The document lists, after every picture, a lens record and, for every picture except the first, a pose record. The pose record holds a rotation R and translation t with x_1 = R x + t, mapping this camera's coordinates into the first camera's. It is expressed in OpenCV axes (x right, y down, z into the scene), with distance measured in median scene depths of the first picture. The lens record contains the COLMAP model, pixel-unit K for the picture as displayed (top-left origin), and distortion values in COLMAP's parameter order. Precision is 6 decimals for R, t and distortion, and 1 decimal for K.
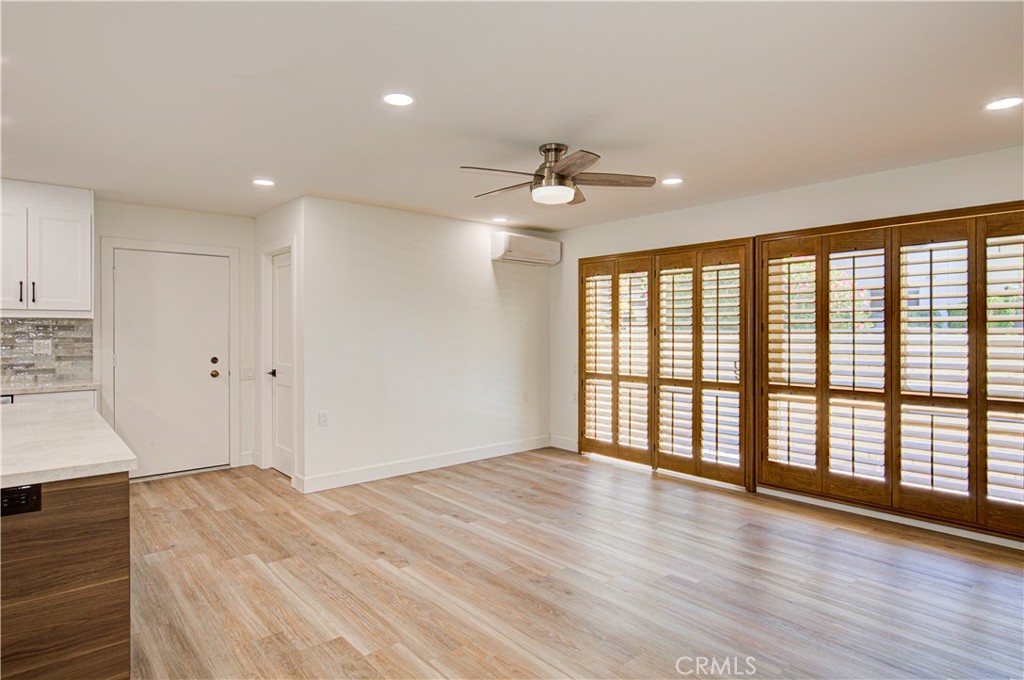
lens RADIAL K [[562.1, 0, 512.1], [0, 562.1, 340.0], [0, 0, 1]] dist [-0.007769, 0.008219]
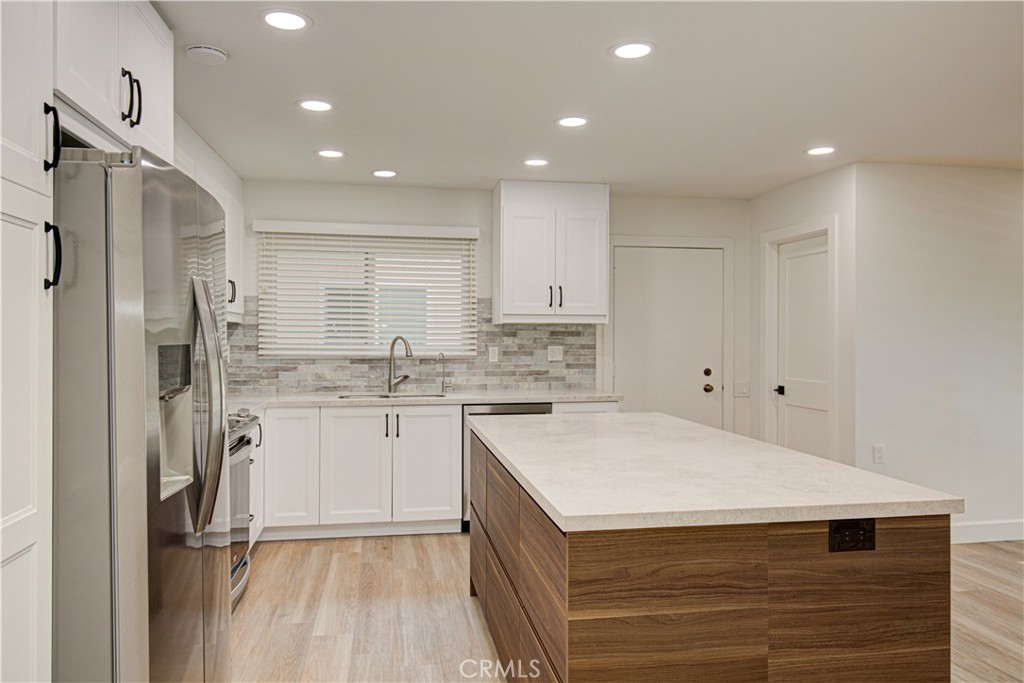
lens RADIAL K [[708.2, 0, 516.1], [0, 708.2, 340.6], [0, 0, 1]] dist [0.003751, -0.012939]
pose [[0.860121, 0.005181, -0.510063, -0.291016], [-0.010906, 0.999907, -0.008234, 0.000760], [0.509973, 0.012645, 0.860098, -0.076475]]
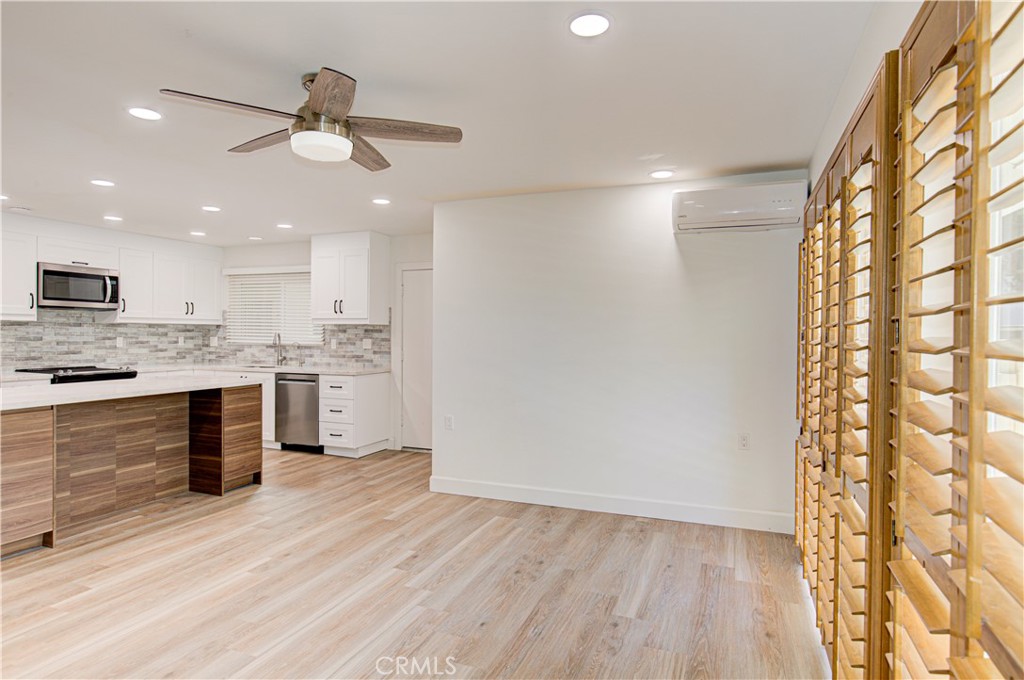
lens RADIAL K [[562.1, 0, 511.7], [0, 562.1, 335.9], [0, 0, 1]] dist [-0.007769, 0.008219]
pose [[0.460951, 0.006717, -0.887400, 0.652664], [-0.021579, 0.999761, -0.003641, -0.012182], [0.887163, 0.020827, 0.460986, 0.692010]]
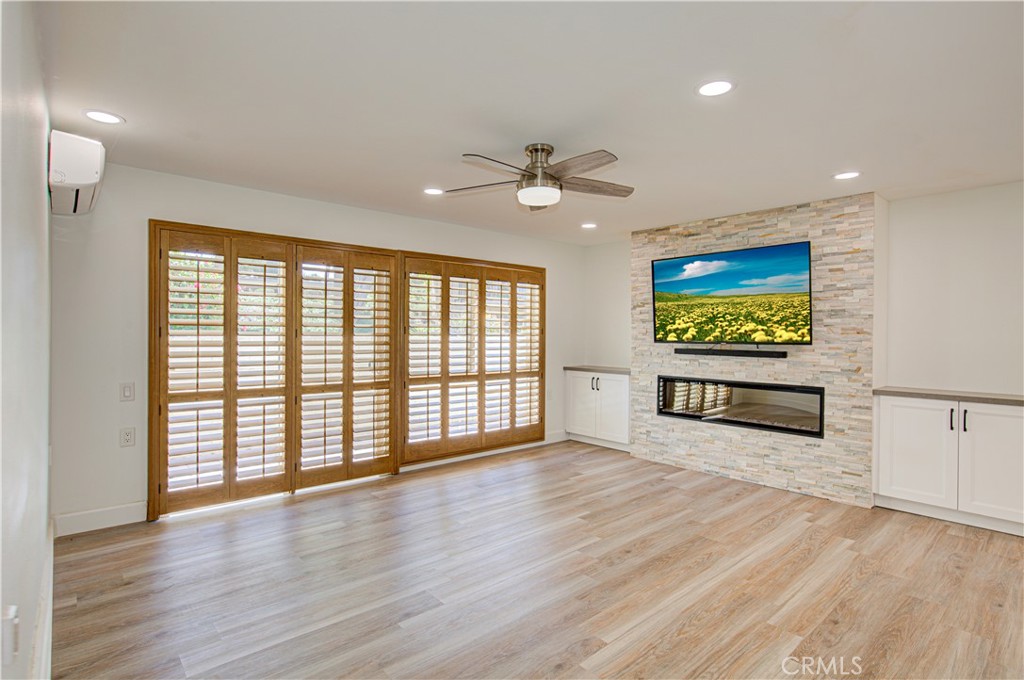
lens RADIAL K [[513.5, 0, 511.0], [0, 513.5, 336.1], [0, 0, 1]] dist [-0.008281, 0.003578]
pose [[-0.008516, -0.002438, 0.999961, -0.654691], [0.008777, 0.999958, 0.002513, -0.011743], [-0.999925, 0.008798, -0.008494, 0.827279]]
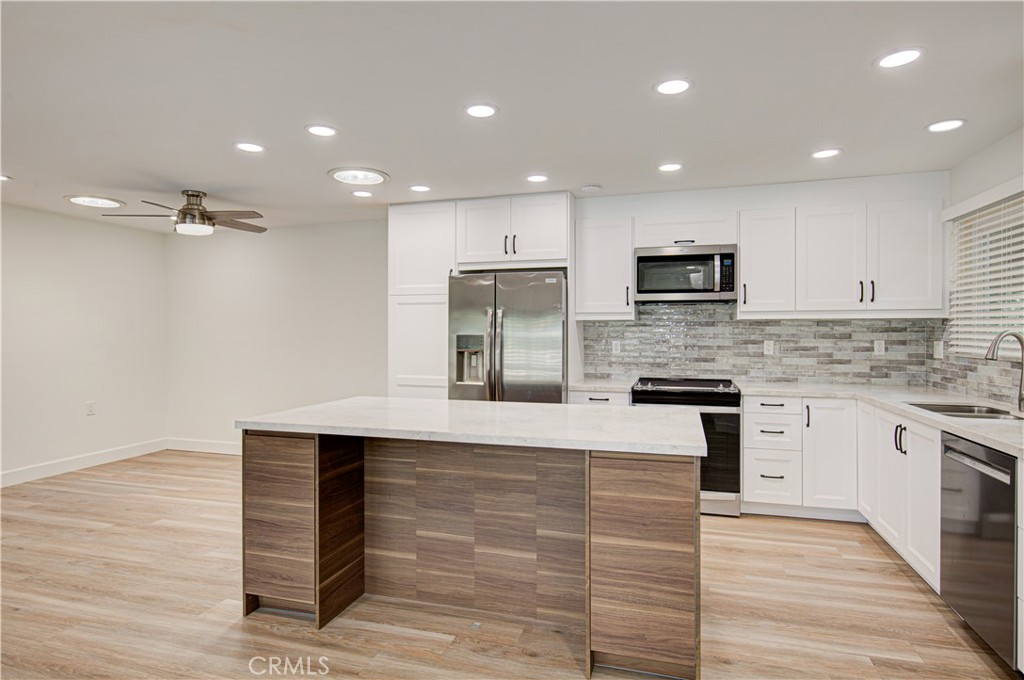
lens RADIAL K [[562.1, 0, 513.5], [0, 562.1, 335.7], [0, 0, 1]] dist [-0.007769, 0.008219]
pose [[-0.842798, 0.003459, -0.538220, -0.207135], [-0.008516, 0.999768, 0.019761, -0.016874], [0.538163, 0.021238, -0.842573, 1.078728]]
